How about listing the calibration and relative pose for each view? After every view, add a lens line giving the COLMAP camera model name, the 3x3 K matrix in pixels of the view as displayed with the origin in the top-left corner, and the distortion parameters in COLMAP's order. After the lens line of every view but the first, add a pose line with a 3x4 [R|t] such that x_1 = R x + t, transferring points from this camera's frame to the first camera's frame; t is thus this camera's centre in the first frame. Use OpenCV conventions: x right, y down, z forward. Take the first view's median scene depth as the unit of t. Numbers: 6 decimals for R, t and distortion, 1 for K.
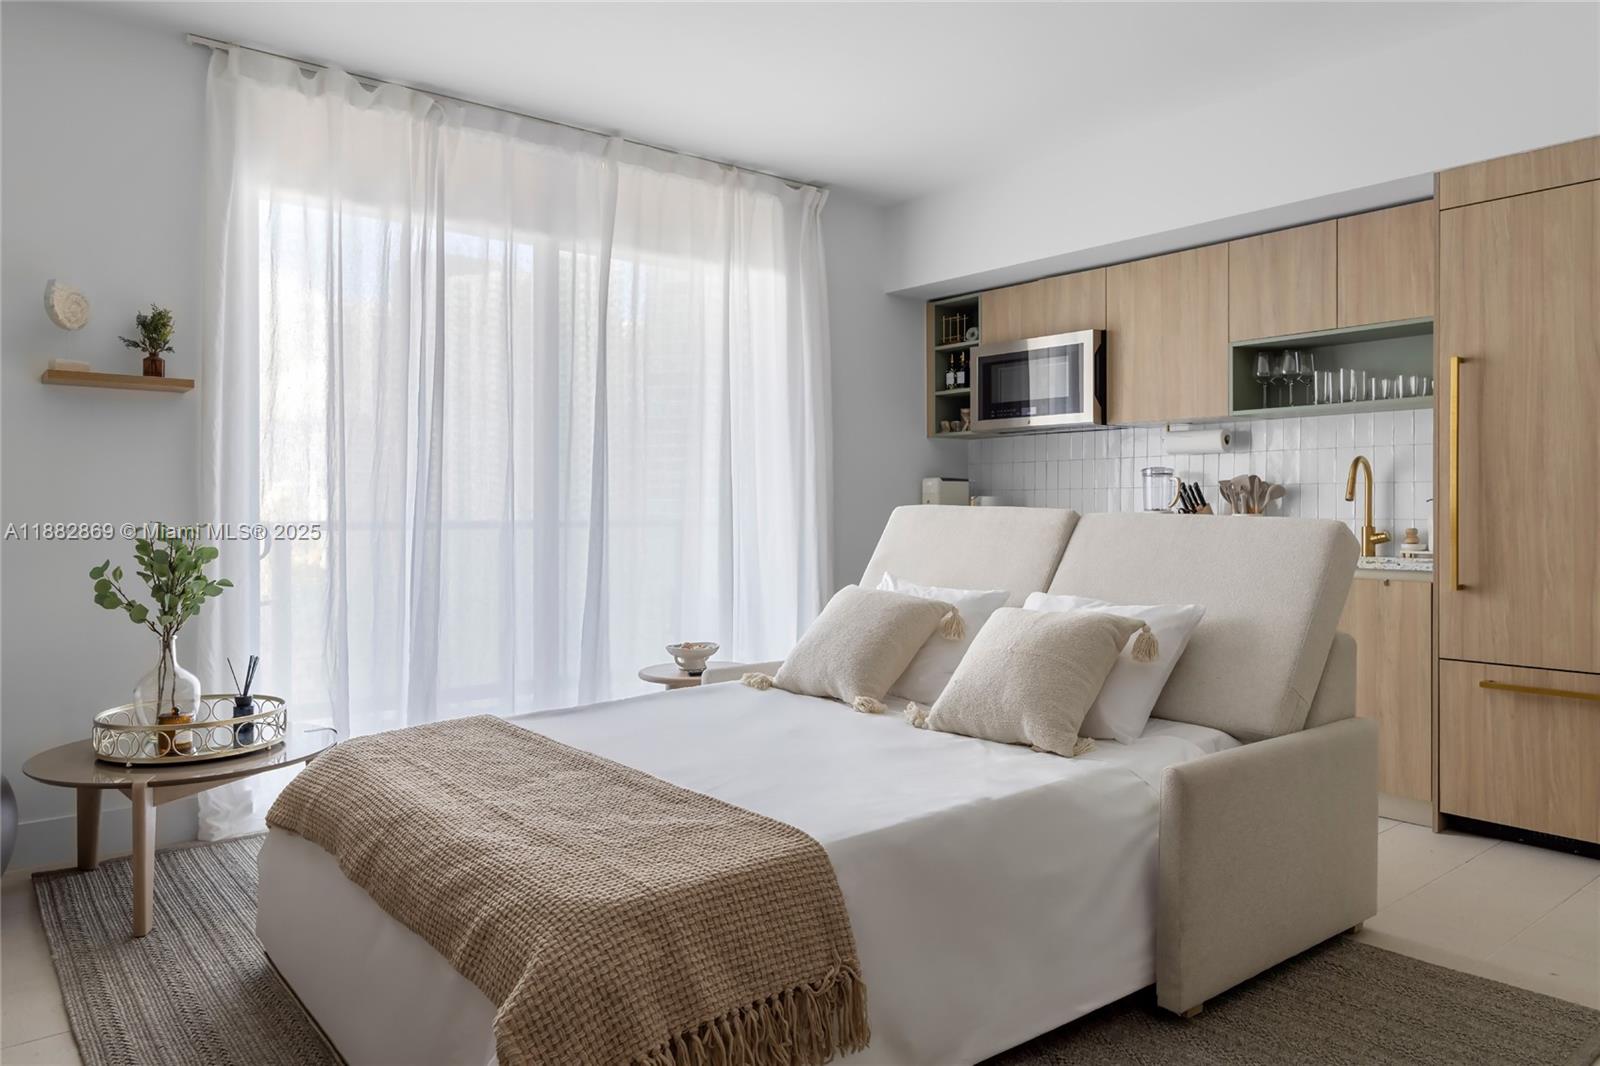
lens RADIAL K [[1075.7, 0, 800.0], [0, 1075.7, 533.0], [0, 0, 1]] dist [0.004610, 0.002944]
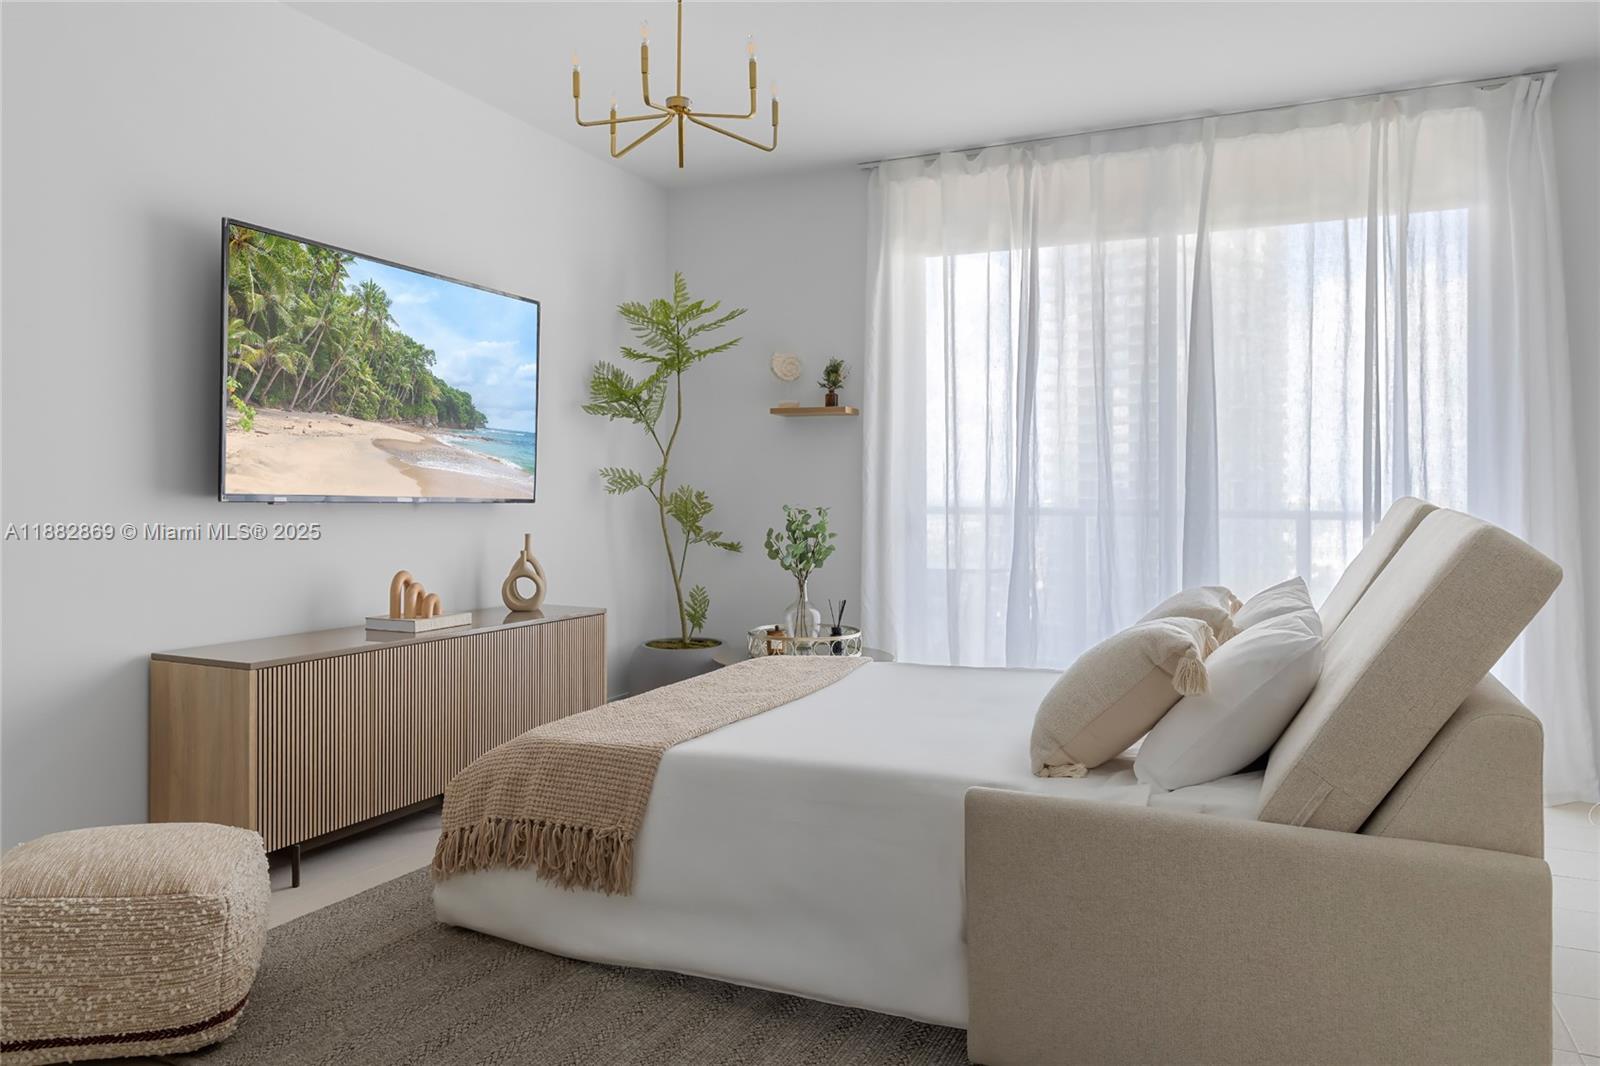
lens RADIAL K [[1075.7, 0, 800.0], [0, 1075.7, 533.0], [0, 0, 1]] dist [0.004610, 0.002944]
pose [[0.455003, 0.036398, -0.889746, 0.649701], [-0.021796, 0.999320, 0.029735, -0.013434], [0.890223, 0.005863, 0.455487, 0.268809]]
